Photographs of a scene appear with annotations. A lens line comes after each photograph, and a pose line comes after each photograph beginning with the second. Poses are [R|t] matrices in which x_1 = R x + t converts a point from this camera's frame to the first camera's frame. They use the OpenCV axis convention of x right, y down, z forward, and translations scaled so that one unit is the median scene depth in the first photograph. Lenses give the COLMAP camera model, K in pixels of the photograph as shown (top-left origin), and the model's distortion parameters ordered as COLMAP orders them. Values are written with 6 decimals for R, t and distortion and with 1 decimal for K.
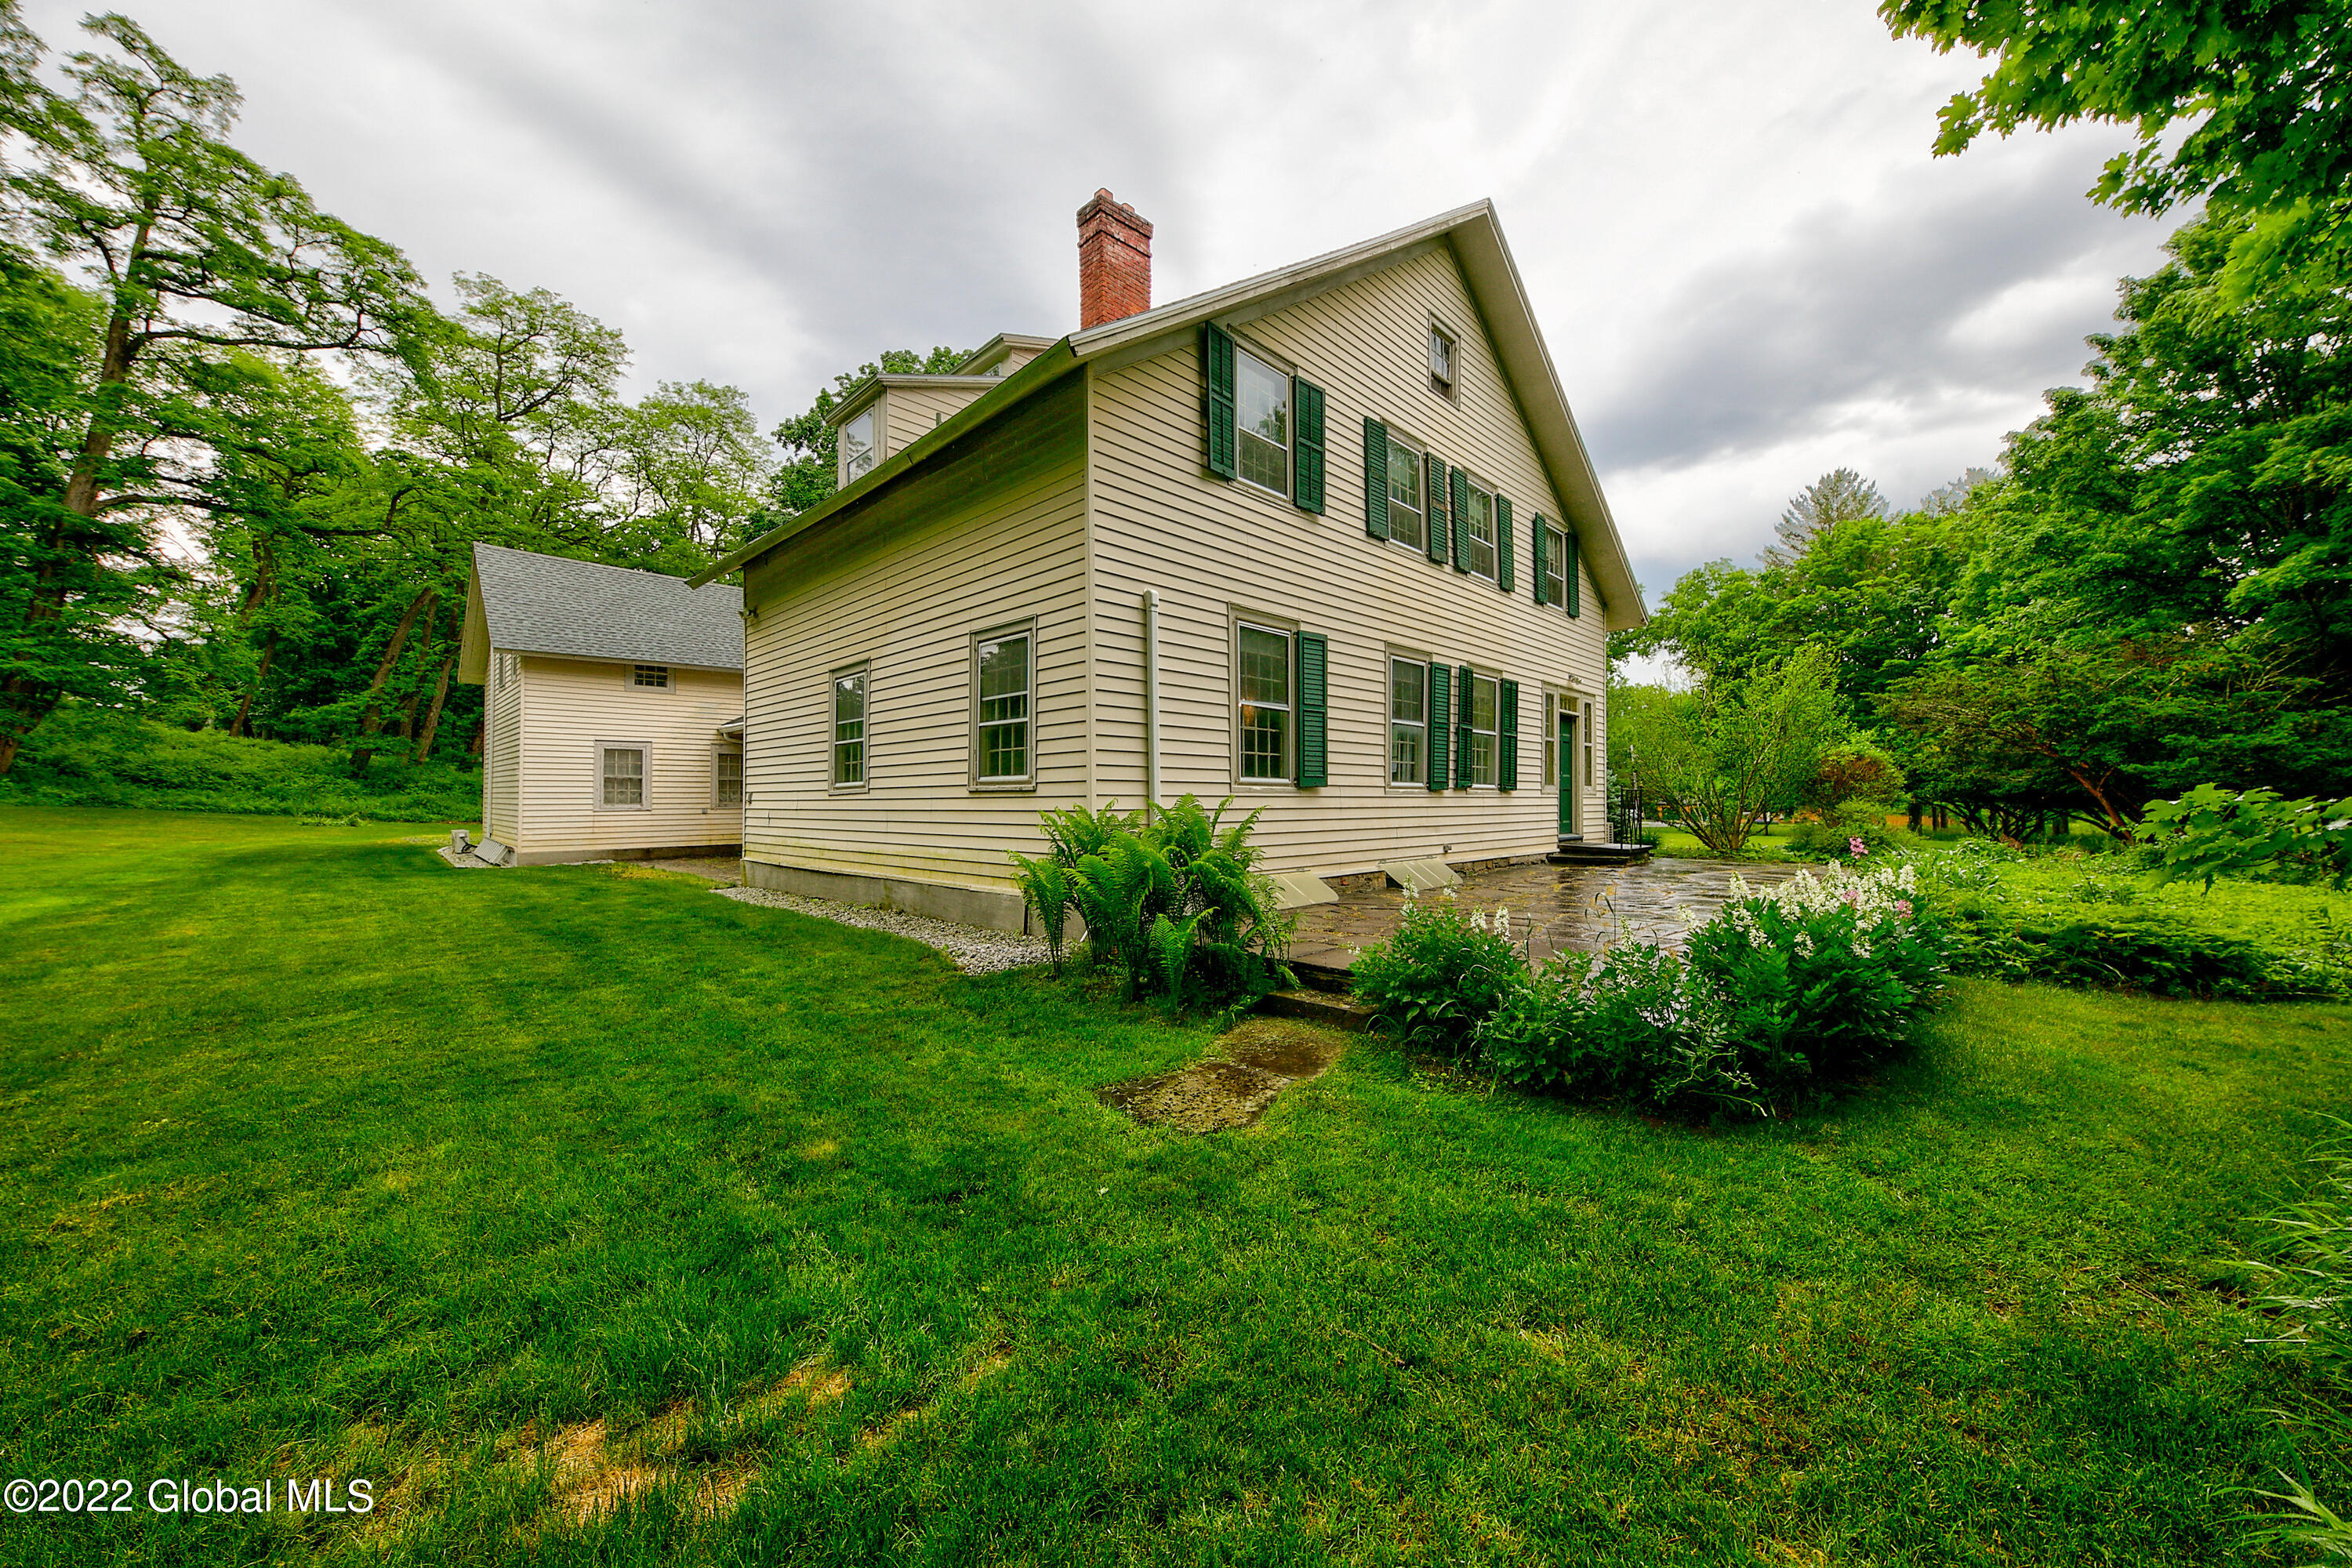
lens RADIAL K [[851.7, 0, 1169.1], [0, 851.7, 788.8], [0, 0, 1]] dist [0.000212, -0.000027]
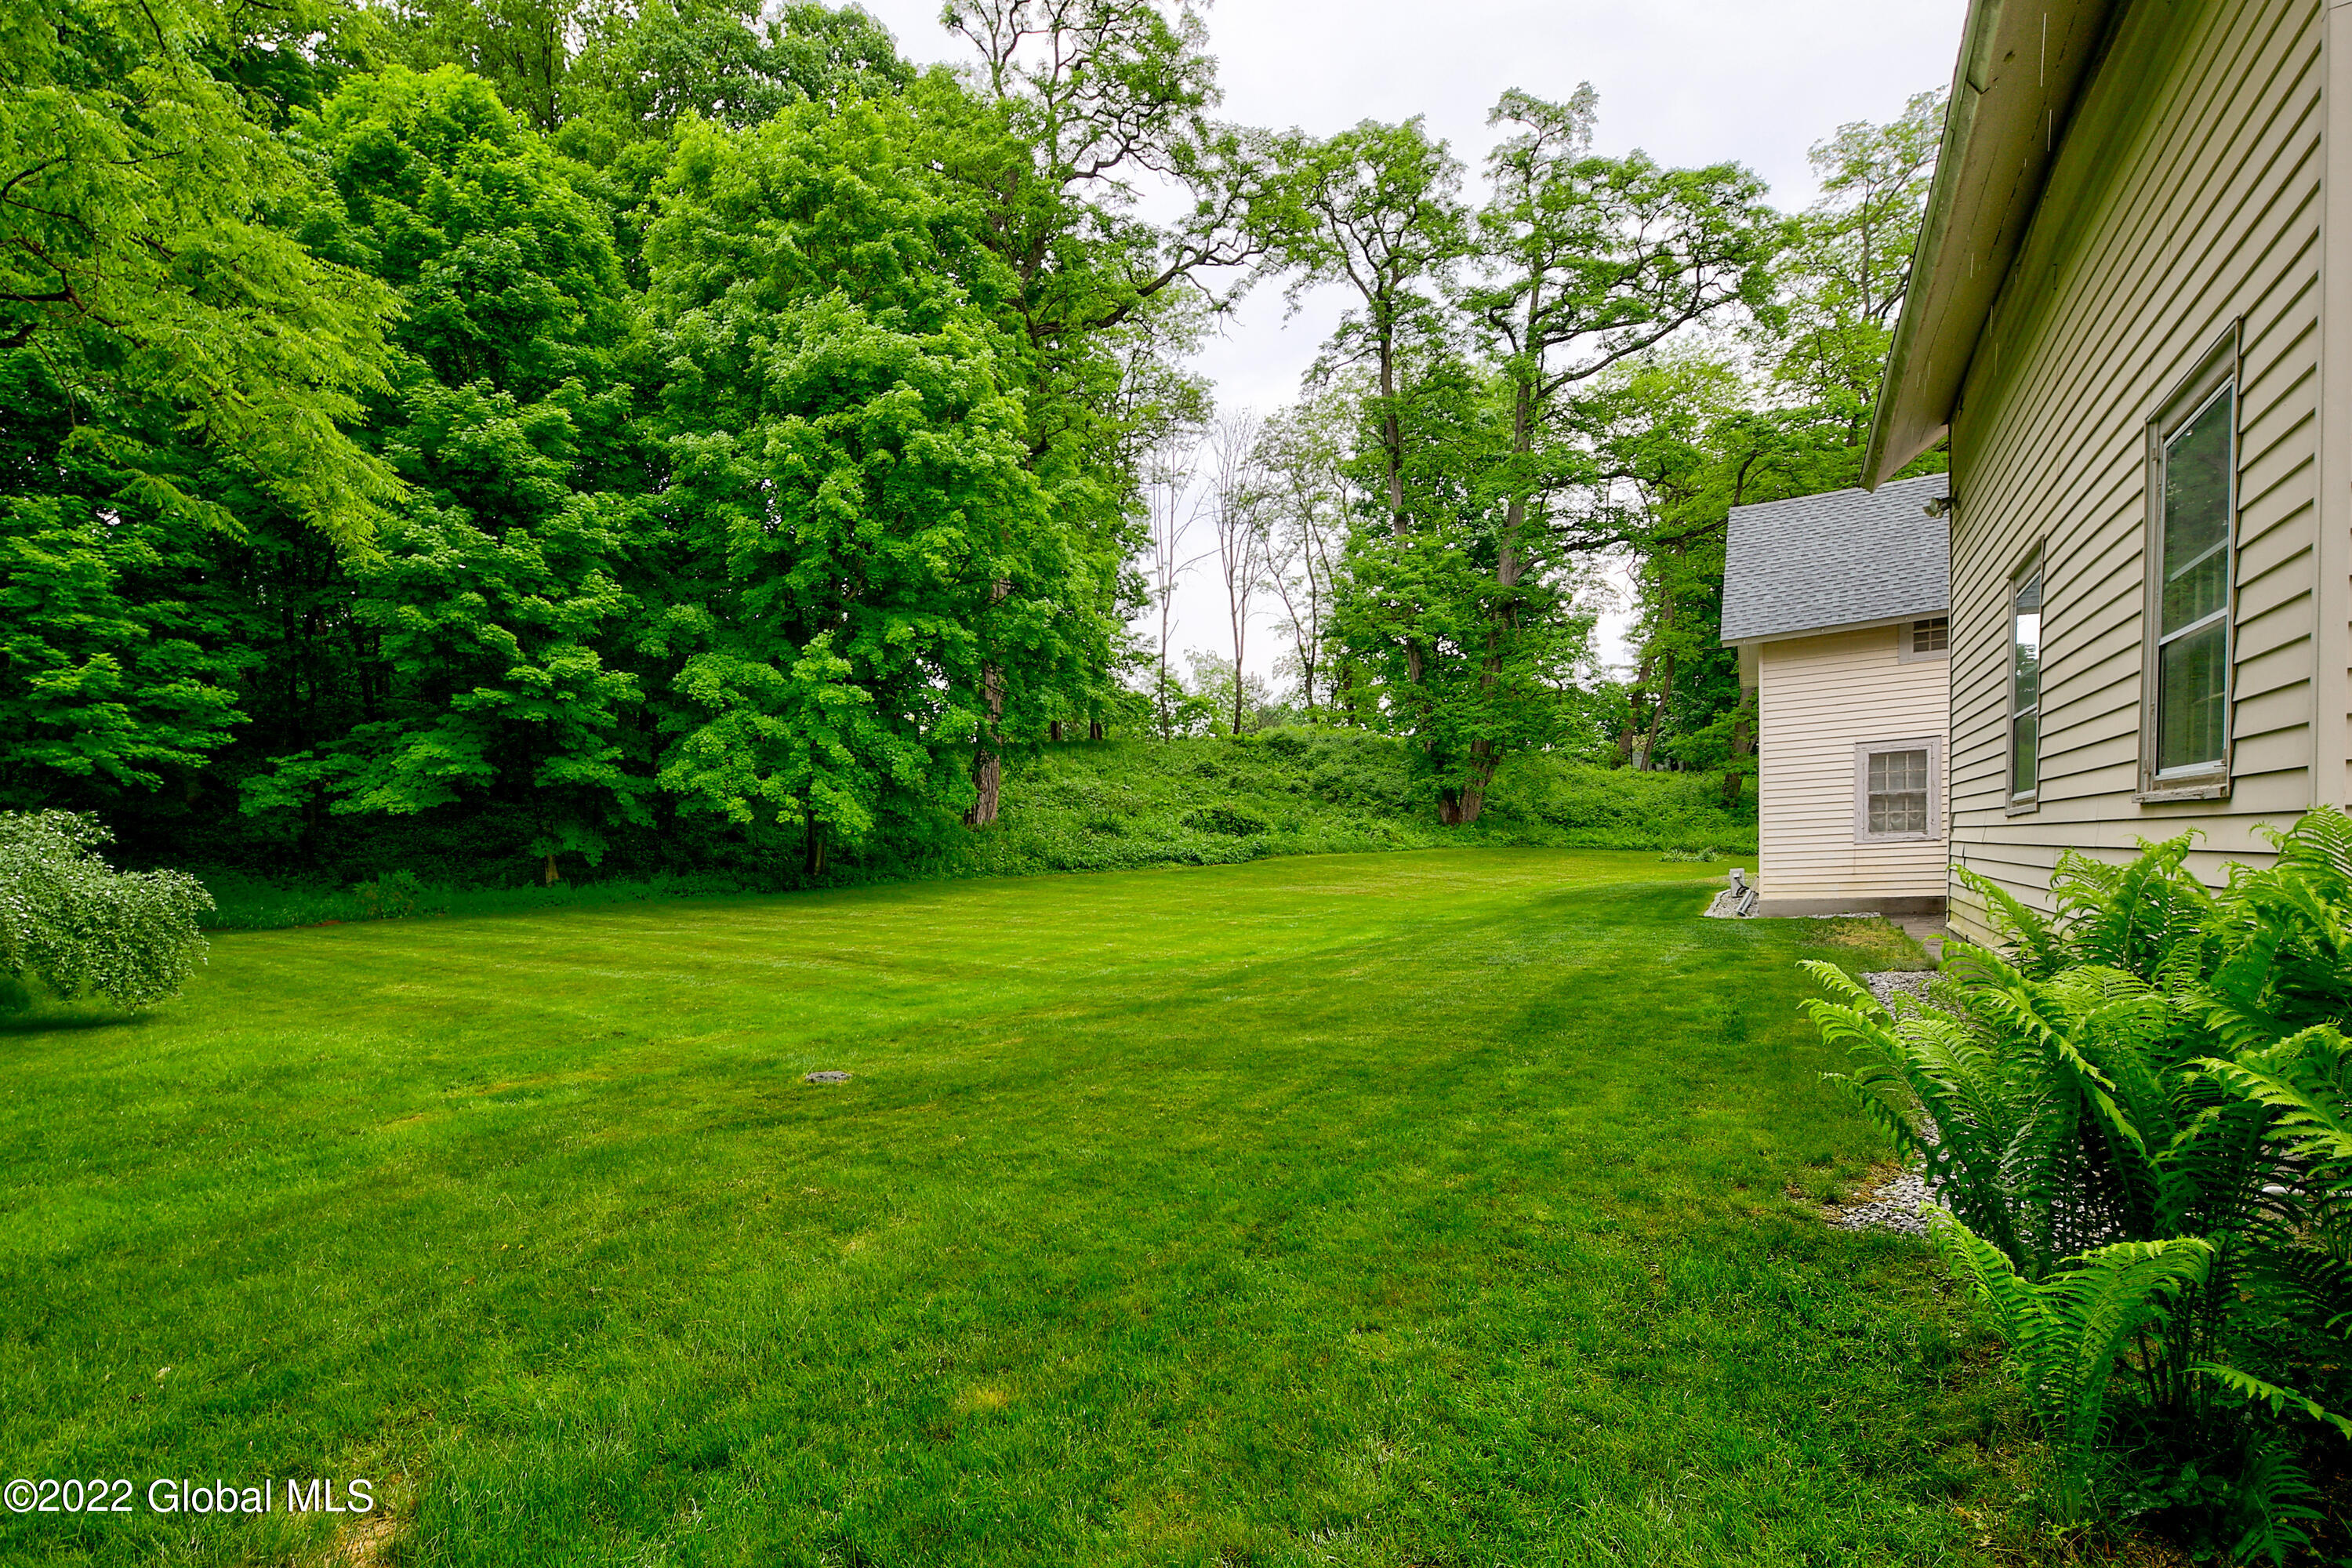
lens RADIAL K [[1131.0, 0, 1157.4], [0, 1131.0, 951.4], [0, 0, 1]] dist [-0.000052, -0.000368]
pose [[0.259509, 0.070205, -0.963185, 0.070053], [0.057353, 0.994474, 0.087938, -0.000691], [0.964036, -0.078062, 0.254049, 0.136861]]
